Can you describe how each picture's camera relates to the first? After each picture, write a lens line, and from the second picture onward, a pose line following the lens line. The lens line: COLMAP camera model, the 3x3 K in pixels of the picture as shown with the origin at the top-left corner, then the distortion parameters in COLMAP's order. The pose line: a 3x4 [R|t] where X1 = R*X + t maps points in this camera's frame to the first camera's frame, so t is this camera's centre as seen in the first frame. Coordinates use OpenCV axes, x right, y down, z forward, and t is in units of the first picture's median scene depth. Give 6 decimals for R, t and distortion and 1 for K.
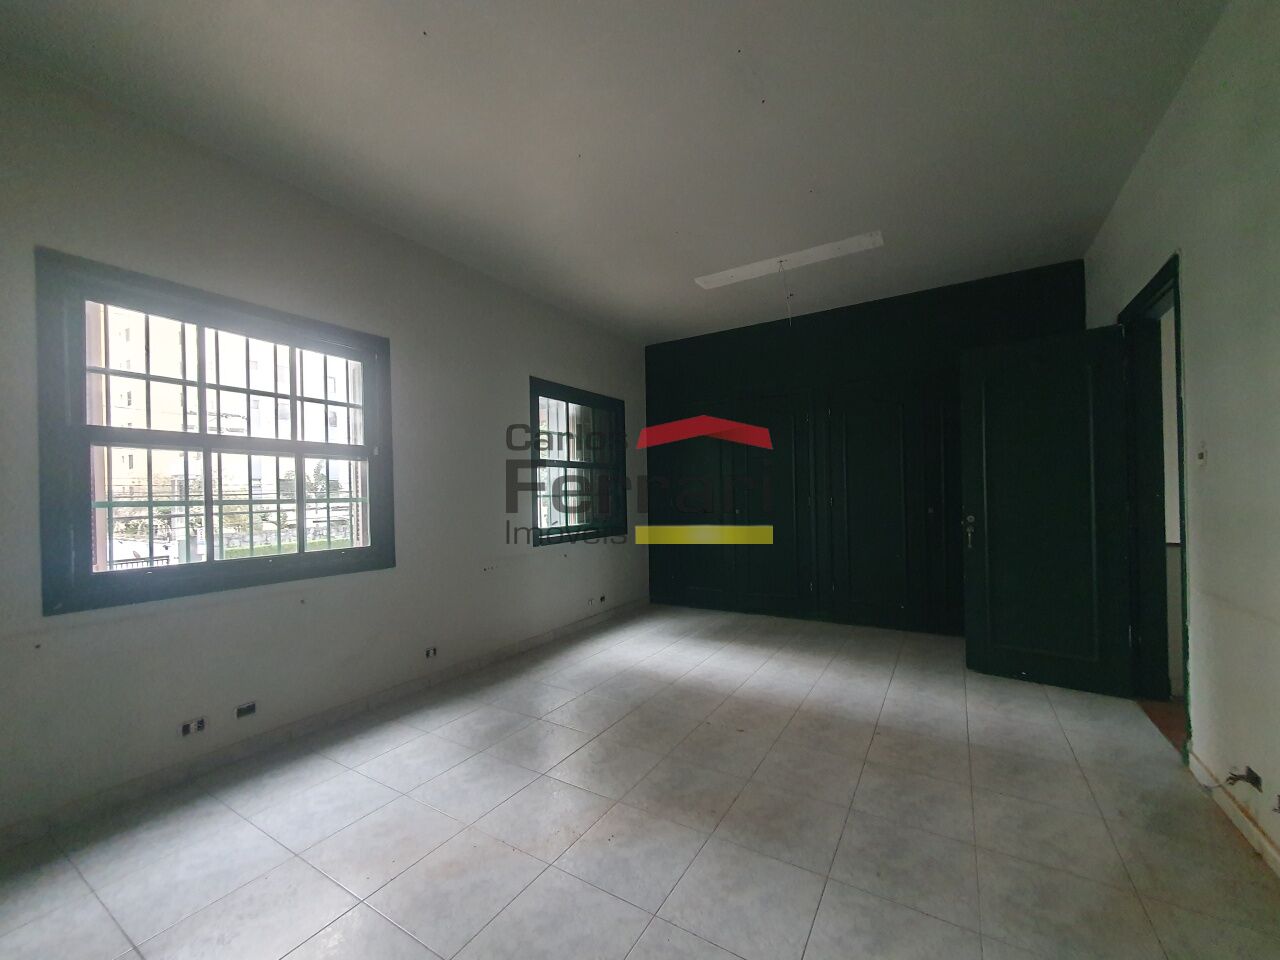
lens RADIAL K [[508.6, 0, 636.2], [0, 508.6, 491.7], [0, 0, 1]] dist [-0.000243, -0.000041]
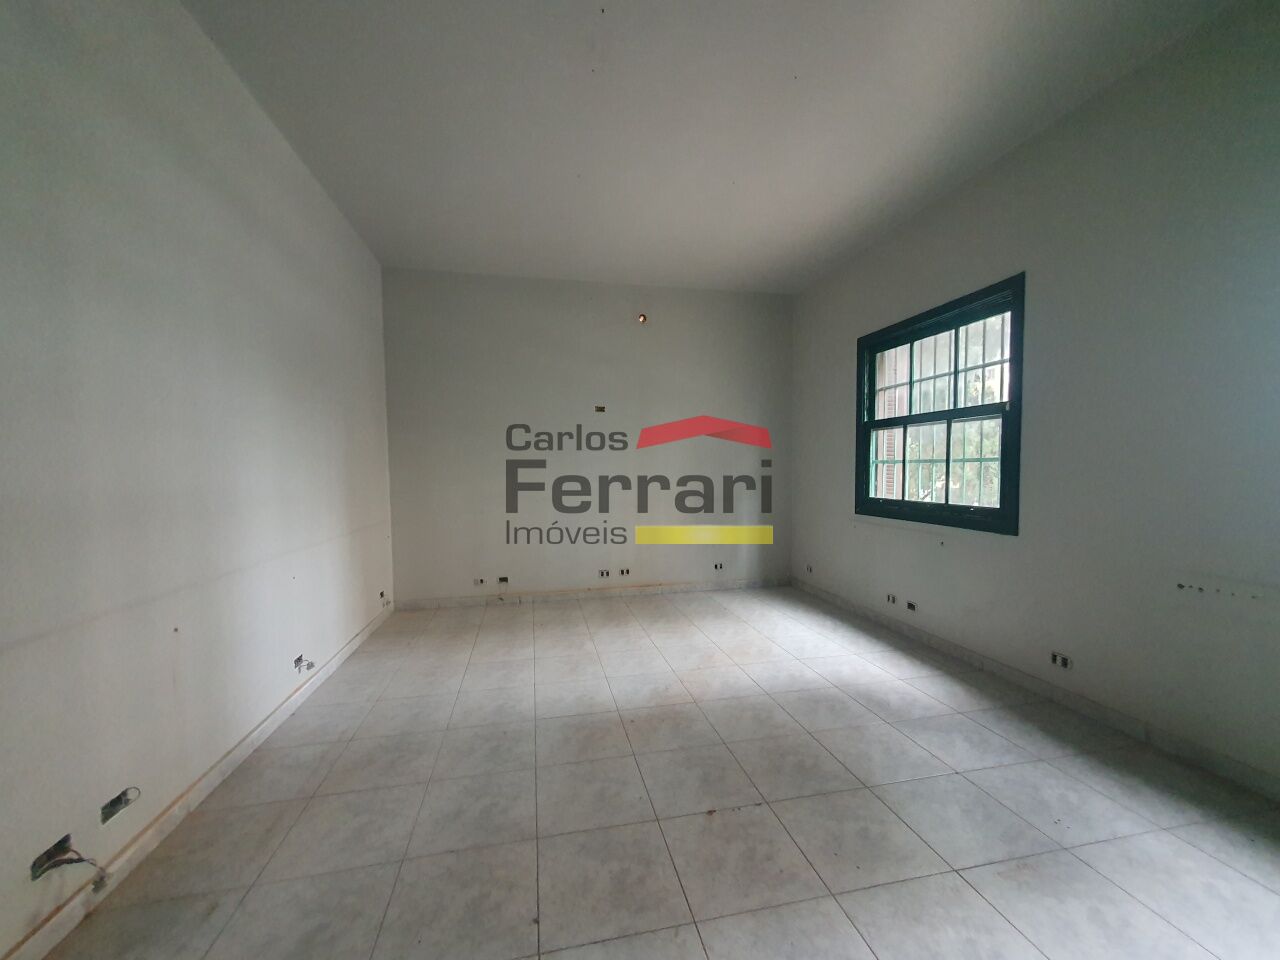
lens RADIAL K [[508.6, 0, 636.2], [0, 508.6, 491.7], [0, 0, 1]] dist [-0.000243, -0.000041]
pose [[-0.722803, 0.059295, -0.688505, 0.816688], [0.027301, 0.997984, 0.057286, 0.006567], [0.690514, 0.022609, -0.722965, 1.610458]]
